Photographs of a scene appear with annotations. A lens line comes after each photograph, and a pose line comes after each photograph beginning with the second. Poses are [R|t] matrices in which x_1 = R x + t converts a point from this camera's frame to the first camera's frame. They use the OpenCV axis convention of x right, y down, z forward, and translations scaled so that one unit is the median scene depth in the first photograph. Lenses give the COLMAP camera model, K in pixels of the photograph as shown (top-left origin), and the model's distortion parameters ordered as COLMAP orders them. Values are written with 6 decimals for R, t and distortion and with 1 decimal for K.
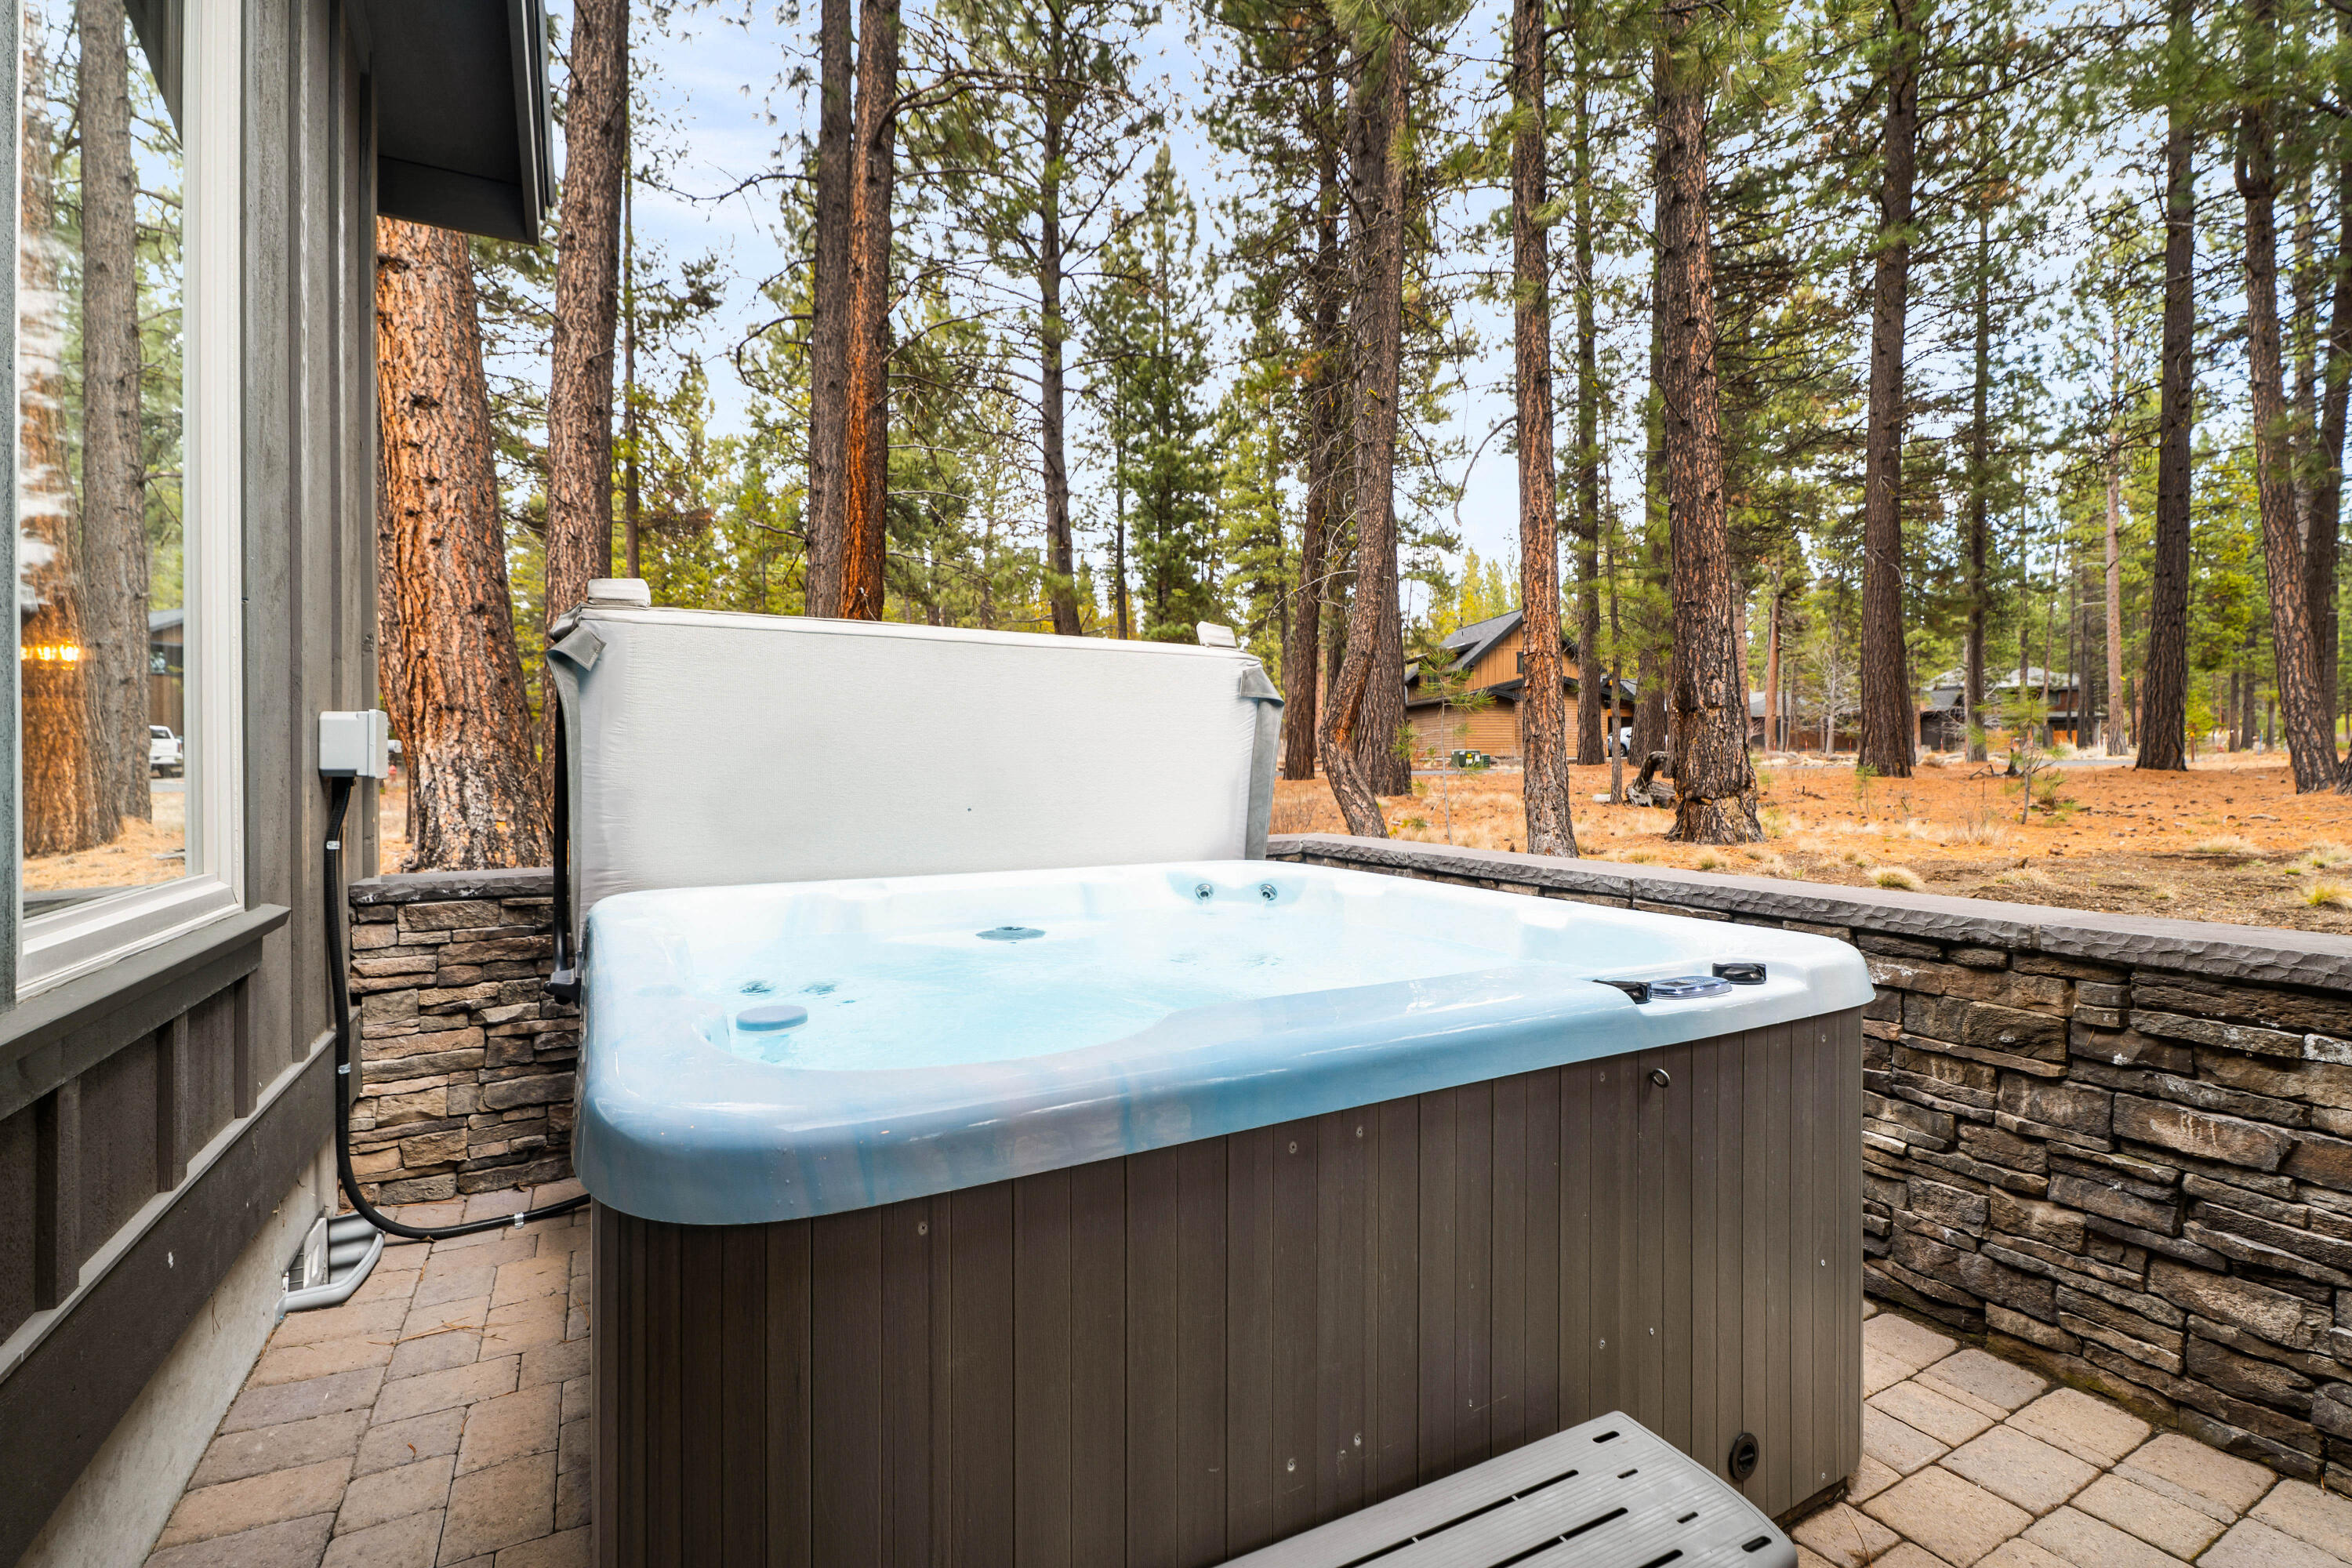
lens RADIAL K [[1057.6, 0, 1173.4], [0, 1057.6, 775.2], [0, 0, 1]] dist [0.004199, -0.000171]
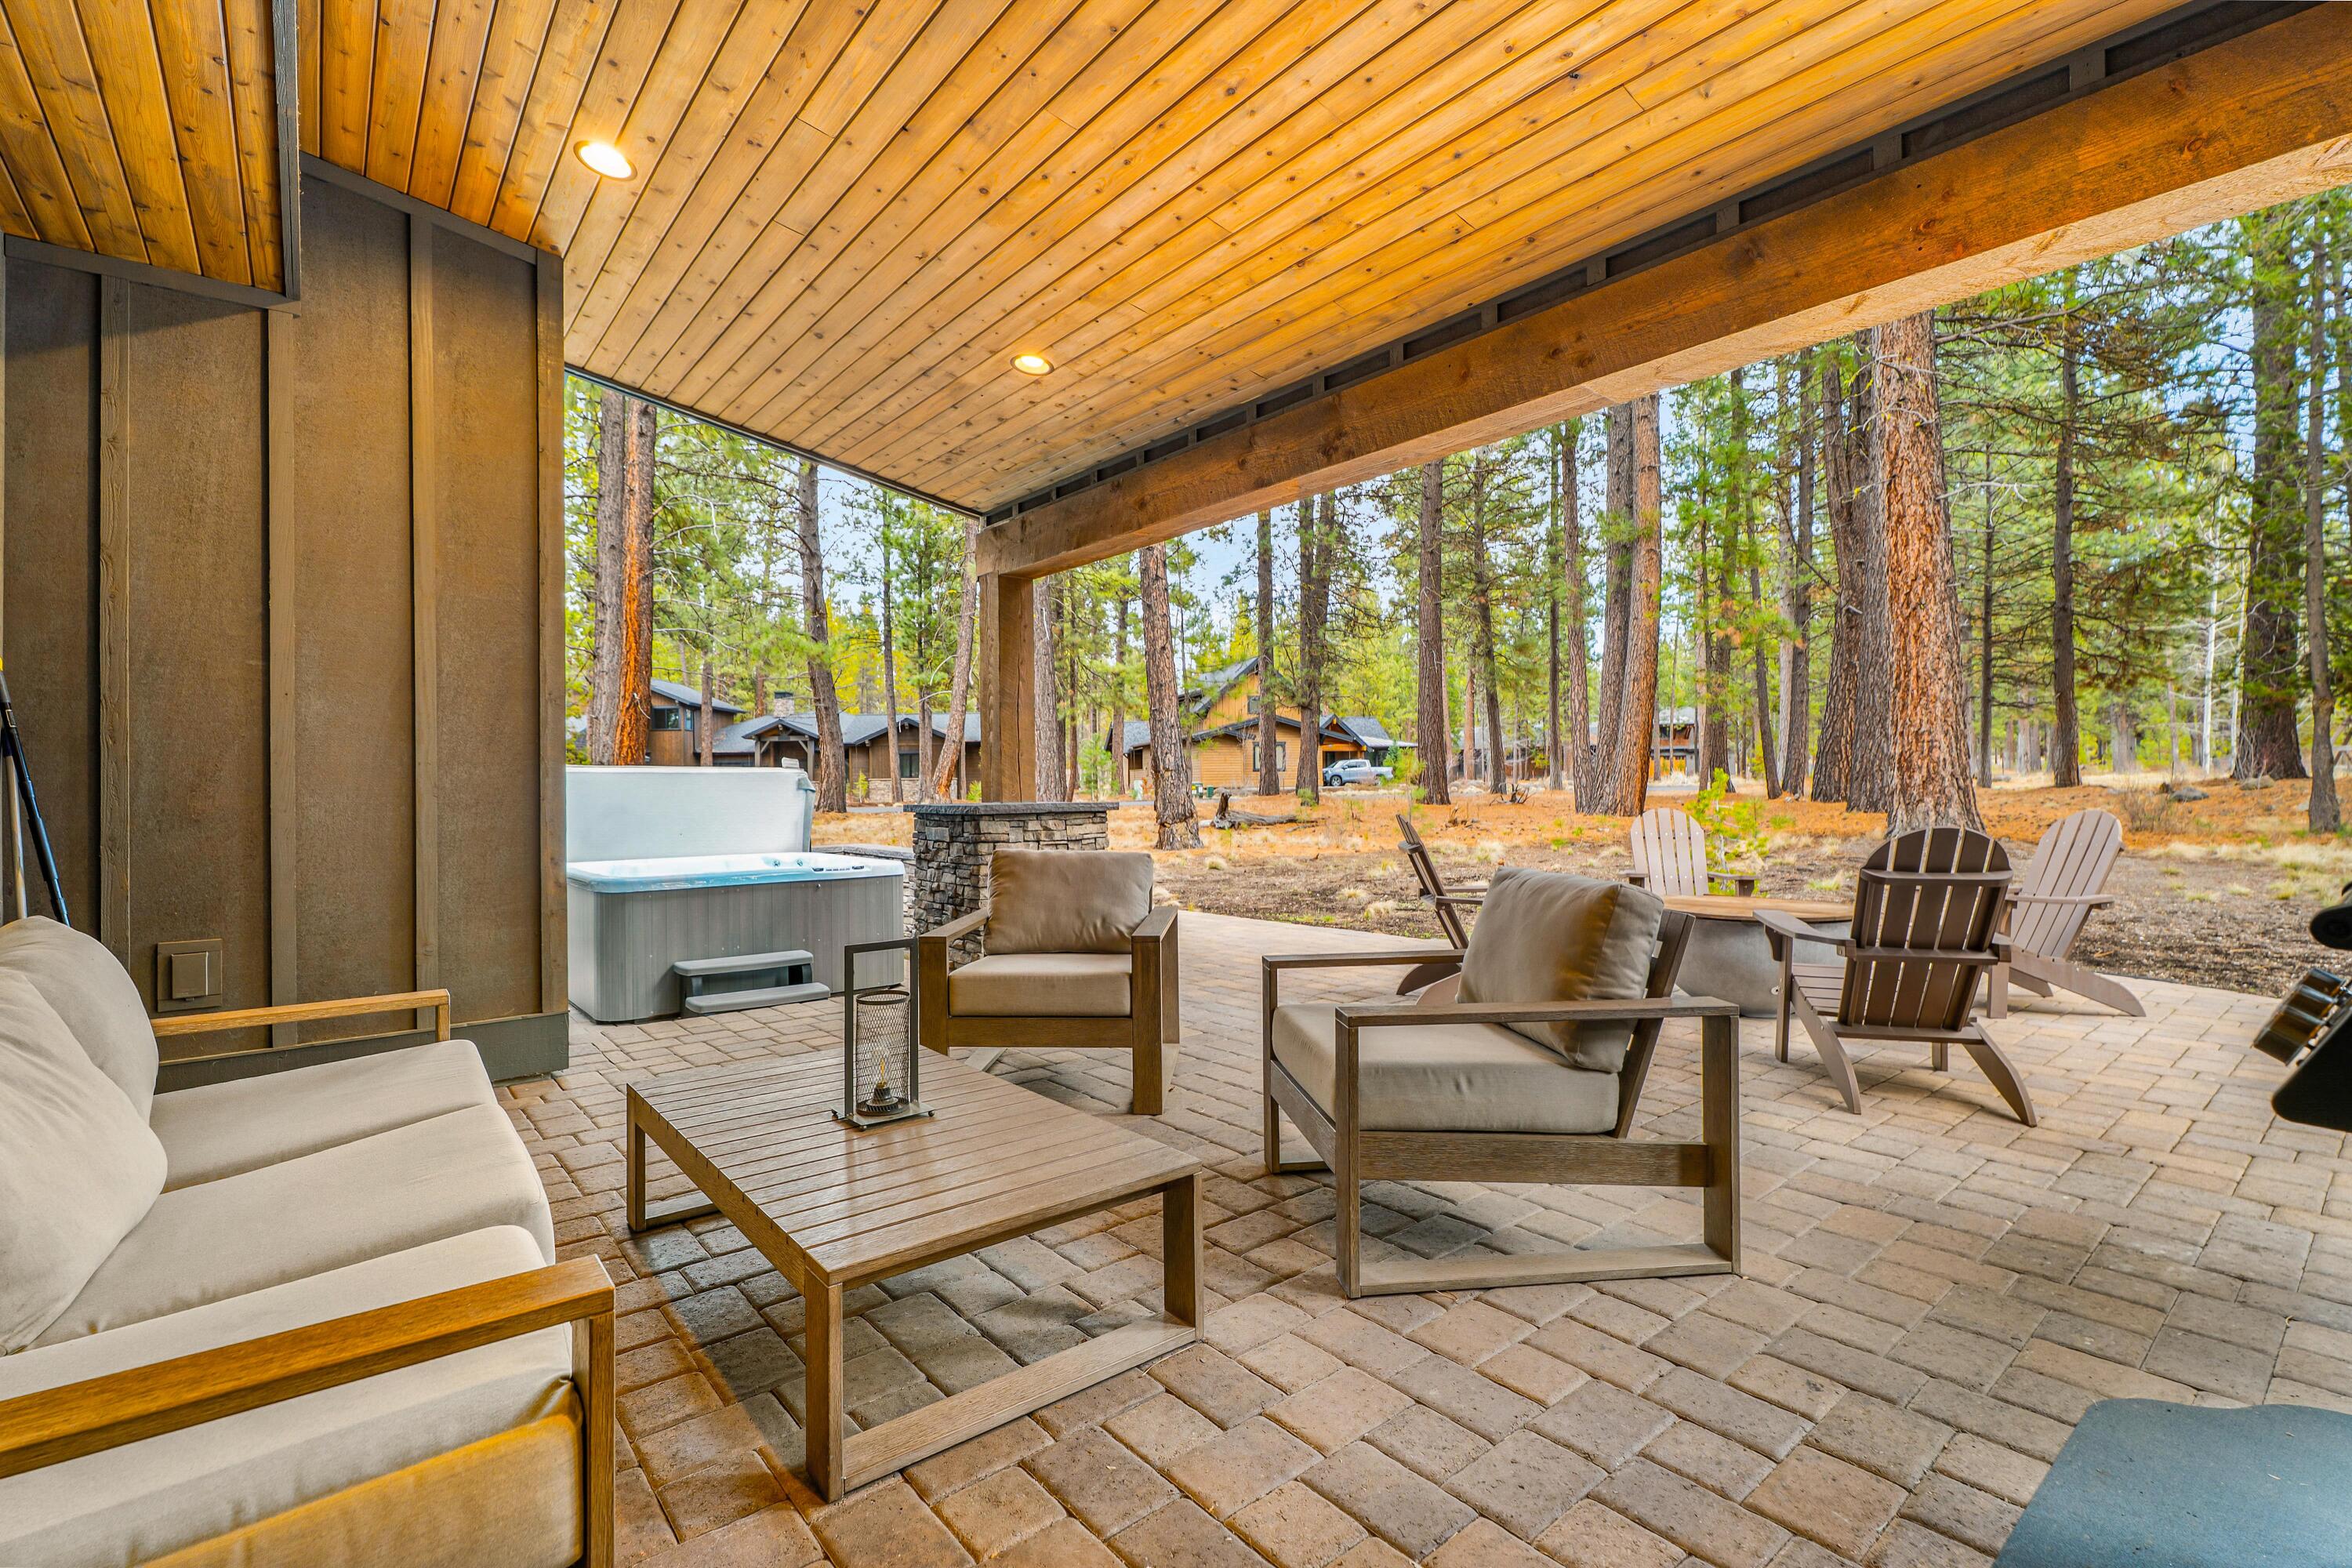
lens RADIAL K [[1057.6, 0, 1161.7], [0, 1057.6, 779.4], [0, 0, 1]] dist [0.004199, -0.000171]
pose [[0.984111, -0.011178, 0.177201, 0.053902], [0.015529, 0.999610, -0.023190, -0.002610], [-0.176873, 0.025574, 0.983901, -0.188804]]
